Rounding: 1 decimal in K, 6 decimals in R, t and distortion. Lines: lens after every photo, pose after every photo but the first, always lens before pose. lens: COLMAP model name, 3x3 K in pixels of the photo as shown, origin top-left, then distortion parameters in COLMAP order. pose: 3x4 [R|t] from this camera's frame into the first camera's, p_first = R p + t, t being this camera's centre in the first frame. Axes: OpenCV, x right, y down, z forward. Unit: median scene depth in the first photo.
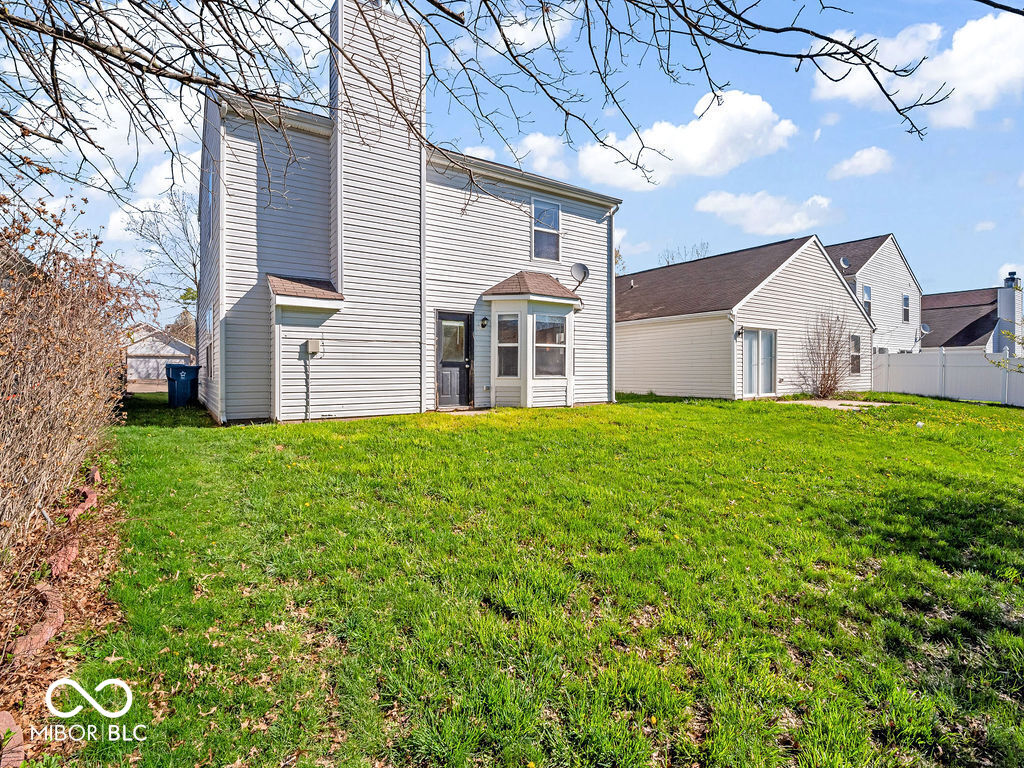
lens RADIAL K [[512.9, 0, 512.3], [0, 512.9, 369.0], [0, 0, 1]] dist [-0.013440, -0.001352]
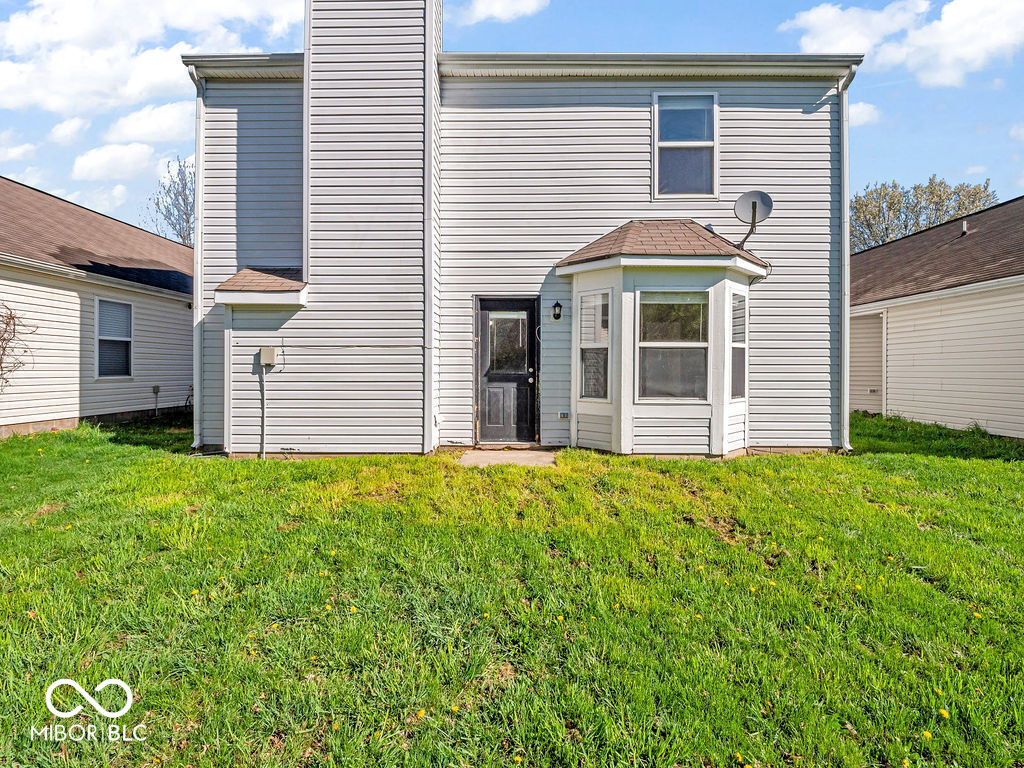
lens RADIAL K [[512.9, 0, 512.3], [0, 512.9, 369.0], [0, 0, 1]] dist [-0.013440, -0.001352]
pose [[0.822006, 0.001822, -0.569476, 0.255378], [0.000355, 0.999993, 0.003711, -0.021754], [0.569479, -0.003253, 0.822000, 0.453066]]
